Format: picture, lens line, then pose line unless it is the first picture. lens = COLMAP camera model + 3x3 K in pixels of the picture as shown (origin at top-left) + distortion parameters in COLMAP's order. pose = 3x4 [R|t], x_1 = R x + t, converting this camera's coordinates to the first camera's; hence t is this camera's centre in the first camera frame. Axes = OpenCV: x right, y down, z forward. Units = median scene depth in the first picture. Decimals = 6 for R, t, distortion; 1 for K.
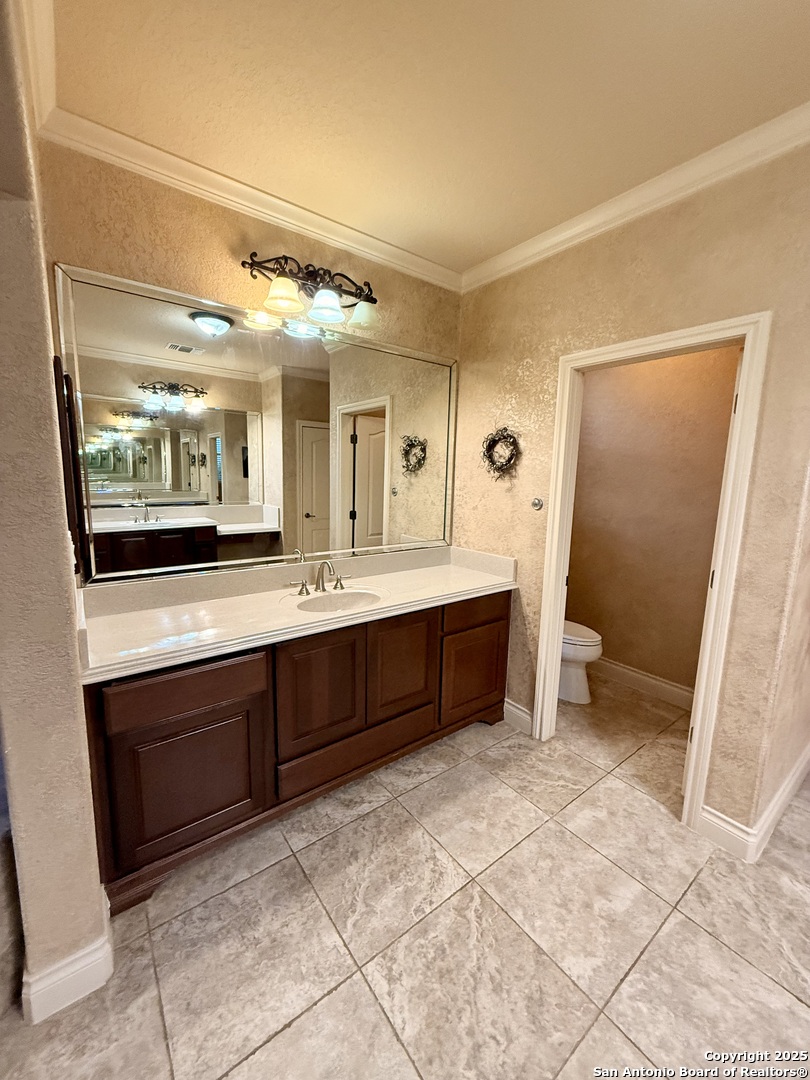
lens RADIAL K [[429.2, 0, 403.8], [0, 429.2, 539.2], [0, 0, 1]] dist [-0.001303, 0.000621]
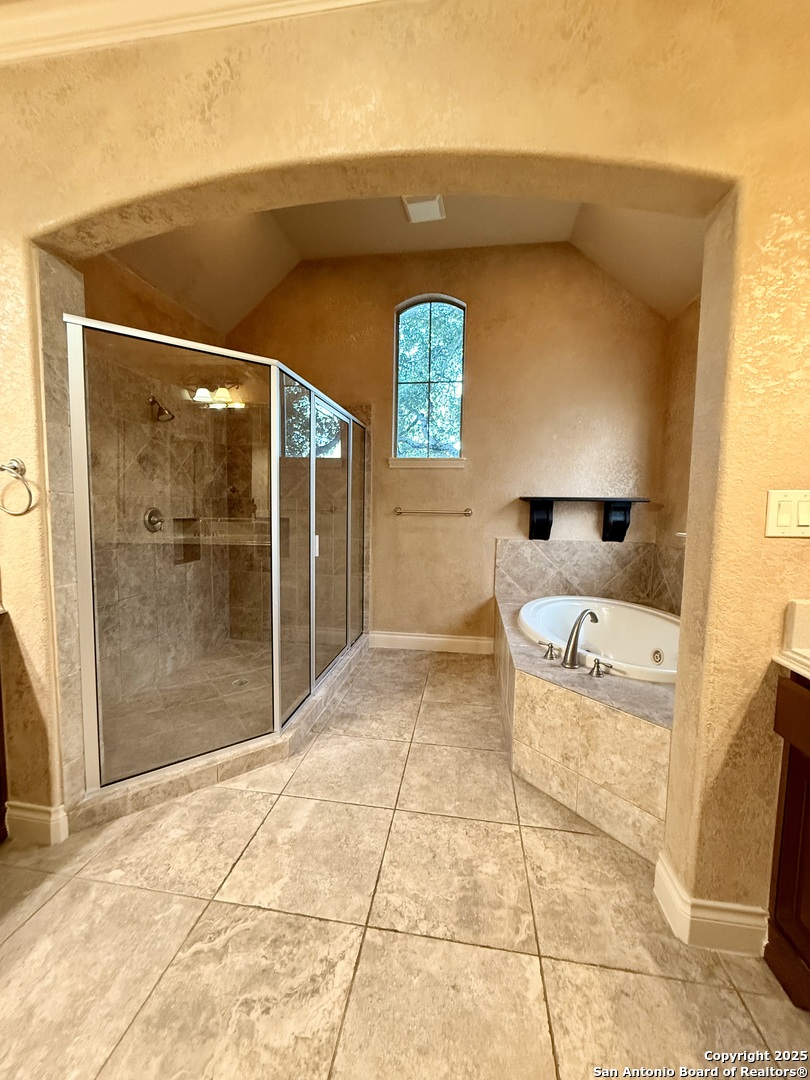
lens RADIAL K [[429.2, 0, 403.8], [0, 429.2, 539.2], [0, 0, 1]] dist [-0.001303, 0.000621]
pose [[-0.717145, 0.021559, -0.696591, 0.385033], [-0.138288, 0.975245, 0.172552, 0.039372], [0.683066, 0.220075, -0.696410, 0.929510]]
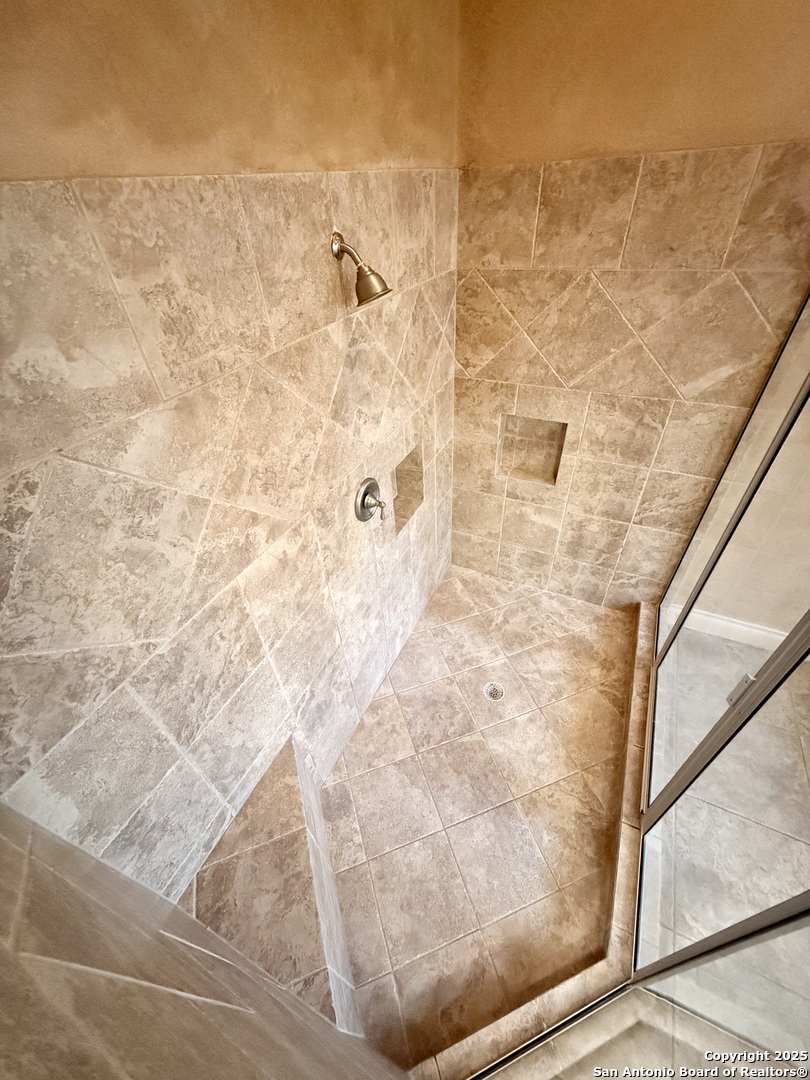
lens RADIAL K [[429.2, 0, 403.8], [0, 429.2, 539.2], [0, 0, 1]] dist [-0.001303, 0.000621]
pose [[-0.893854, 0.305688, -0.327995, 0.129693], [-0.030879, 0.687838, 0.725207, -0.297033], [0.447295, 0.658357, -0.605387, -0.549892]]
